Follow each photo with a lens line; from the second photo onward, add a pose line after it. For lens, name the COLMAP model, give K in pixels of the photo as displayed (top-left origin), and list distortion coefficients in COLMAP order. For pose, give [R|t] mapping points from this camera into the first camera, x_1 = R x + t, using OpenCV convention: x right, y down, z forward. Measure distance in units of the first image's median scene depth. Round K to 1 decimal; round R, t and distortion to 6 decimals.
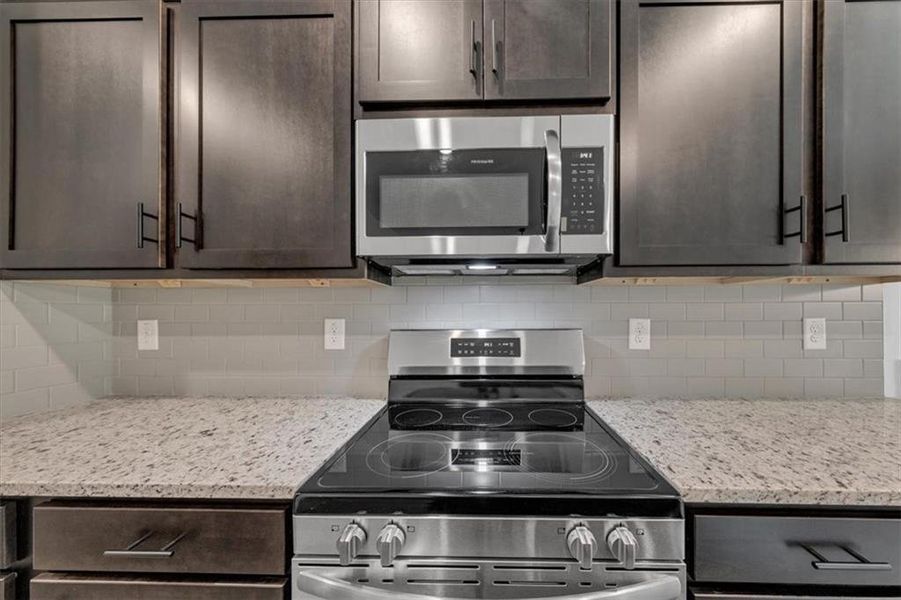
lens RADIAL K [[297.9, 0, 476.6], [0, 297.9, 313.3], [0, 0, 1]] dist [-0.000157, -0.000006]
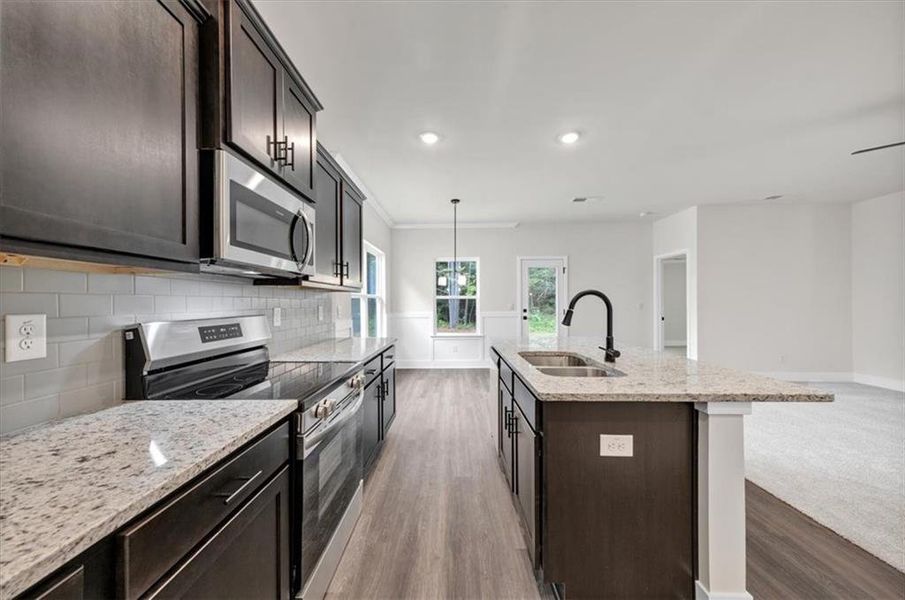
lens RADIAL K [[320.2, 0, 453.2], [0, 320.2, 303.8], [0, 0, 1]] dist [-0.000029, -0.000036]
pose [[-0.015589, 0.000749, 0.999878, -1.758083], [0.008715, 0.999962, -0.000613, 0.005444], [-0.999841, 0.008704, -0.015594, 0.064390]]
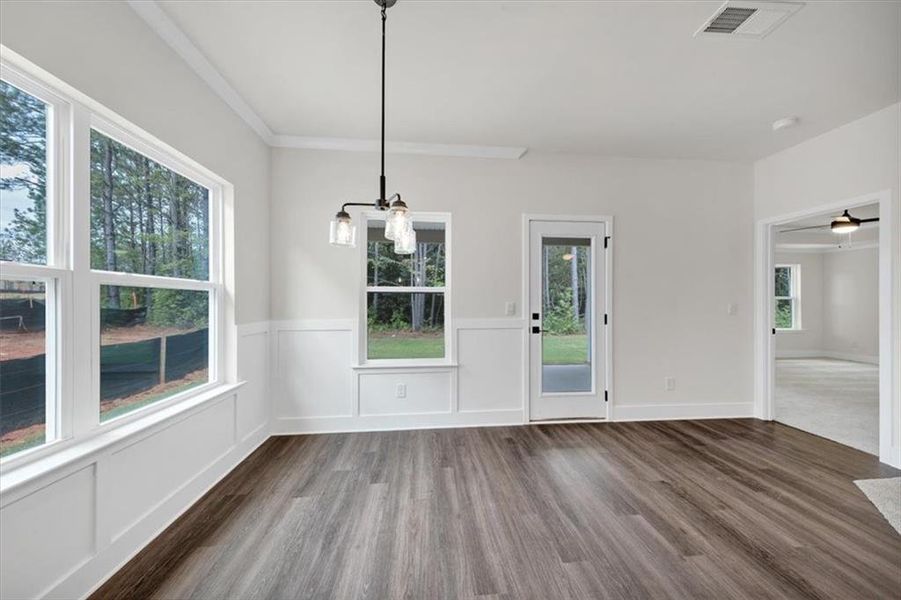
lens RADIAL K [[294.1, 0, 450.5], [0, 294.1, 300.0], [0, 0, 1]] dist [0.000232, 0.000020]
pose [[-0.106693, 0.005477, 0.994277, 1.930568], [0.002288, 0.999984, -0.005263, -0.009158], [-0.994289, 0.001714, -0.106703, -0.266697]]
